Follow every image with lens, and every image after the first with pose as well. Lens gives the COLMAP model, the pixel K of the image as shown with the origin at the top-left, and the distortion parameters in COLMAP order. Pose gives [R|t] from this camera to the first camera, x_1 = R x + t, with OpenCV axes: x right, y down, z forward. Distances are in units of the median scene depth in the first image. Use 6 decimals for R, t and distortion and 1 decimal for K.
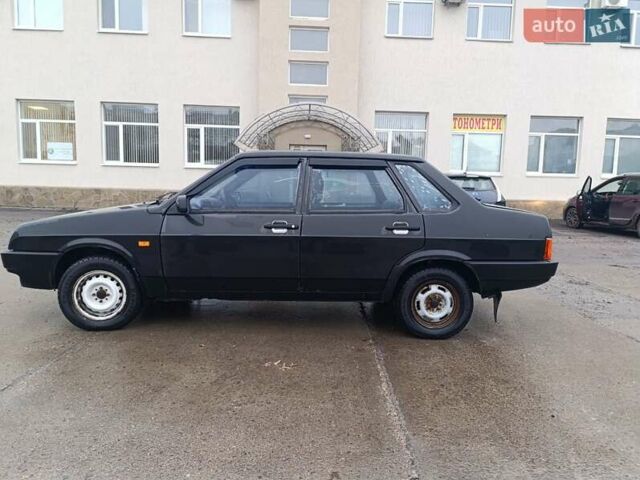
lens RADIAL K [[458.3, 0, 317.2], [0, 458.3, 239.5], [0, 0, 1]] dist [0.021492, -0.019095]
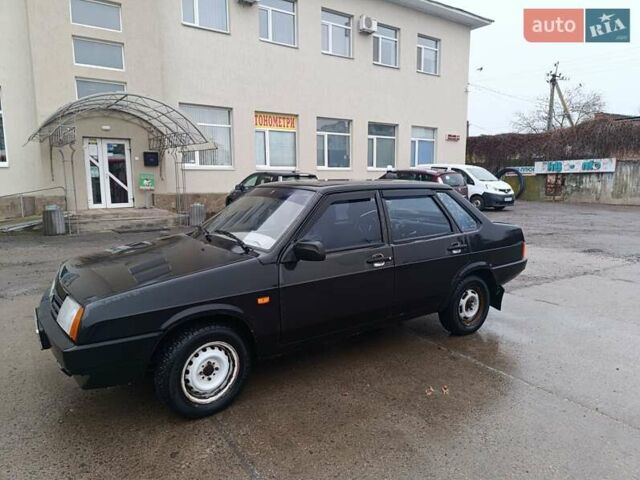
lens RADIAL K [[458.3, 0, 318.0], [0, 458.3, 238.6], [0, 0, 1]] dist [0.021492, -0.019095]
pose [[0.816531, -0.104661, 0.567735, -0.741310], [0.082499, 0.994490, 0.064681, -0.147907], [-0.571376, -0.005976, 0.820667, 0.221868]]
